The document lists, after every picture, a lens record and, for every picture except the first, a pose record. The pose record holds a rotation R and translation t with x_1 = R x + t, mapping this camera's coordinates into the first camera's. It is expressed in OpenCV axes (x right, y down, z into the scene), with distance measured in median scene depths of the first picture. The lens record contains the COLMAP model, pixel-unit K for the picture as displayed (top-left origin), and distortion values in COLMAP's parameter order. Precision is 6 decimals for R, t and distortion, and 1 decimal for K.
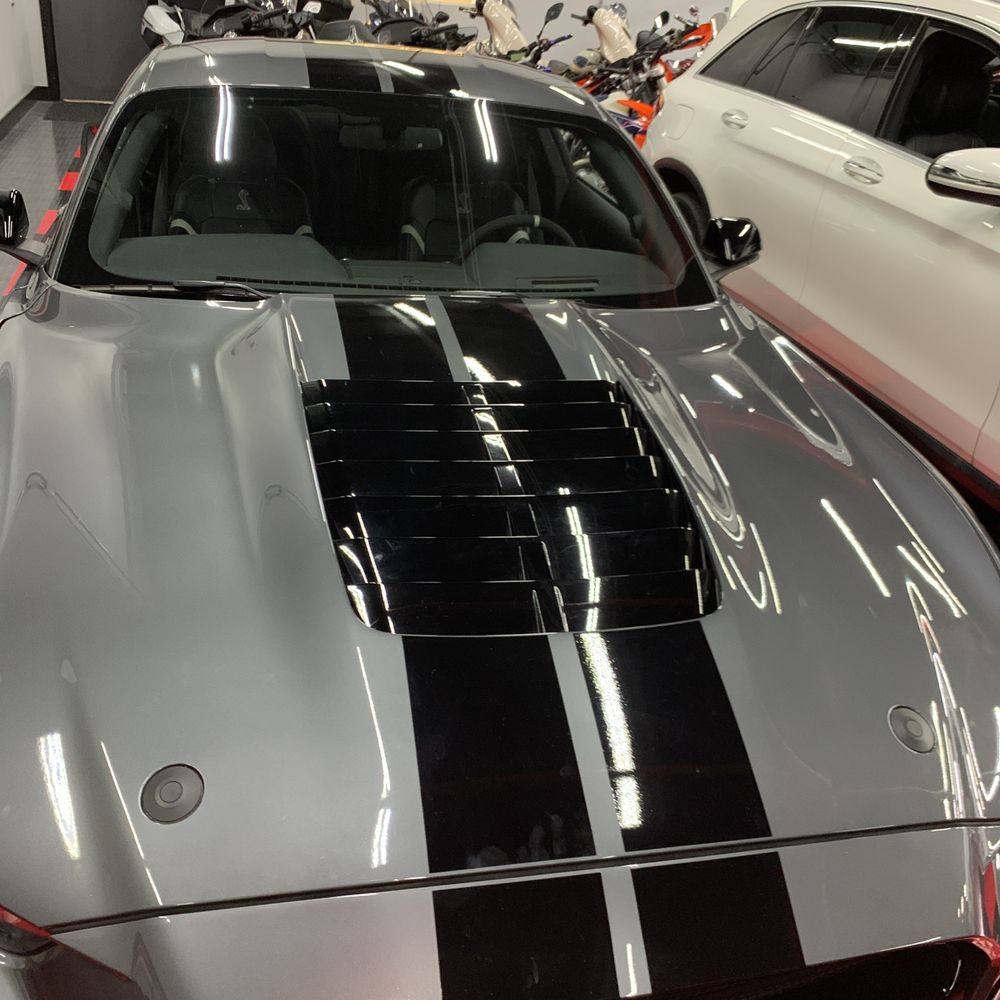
lens RADIAL K [[993.6, 0, 494.7], [0, 993.6, 500.3], [0, 0, 1]] dist [0.064883, -0.089203]
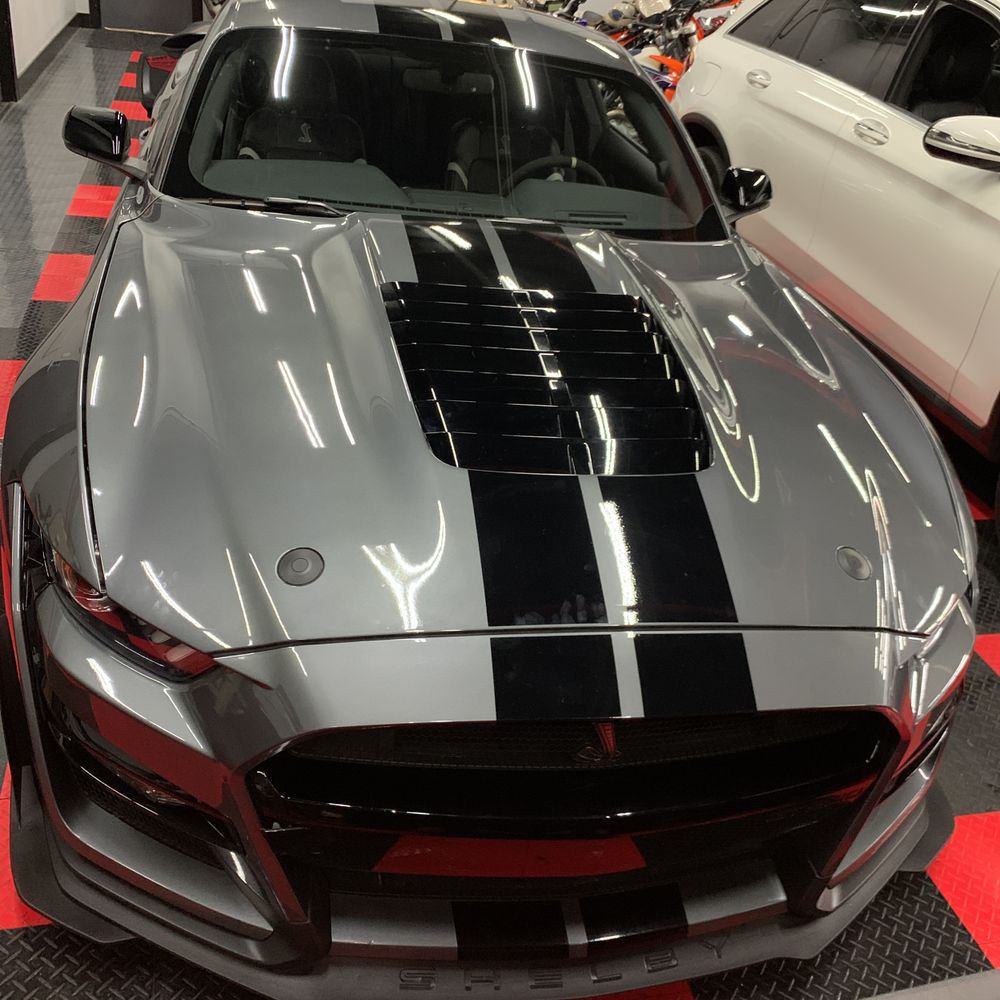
lens RADIAL K [[1007.1, 0, 502.3], [0, 1007.1, 498.8], [0, 0, 1]] dist [0.028964, -0.012736]
pose [[0.998911, 0.046642, 0.001113, -0.018690], [-0.046649, 0.998102, 0.040204, 0.047958], [0.000764, -0.040212, 0.999191, -0.129489]]
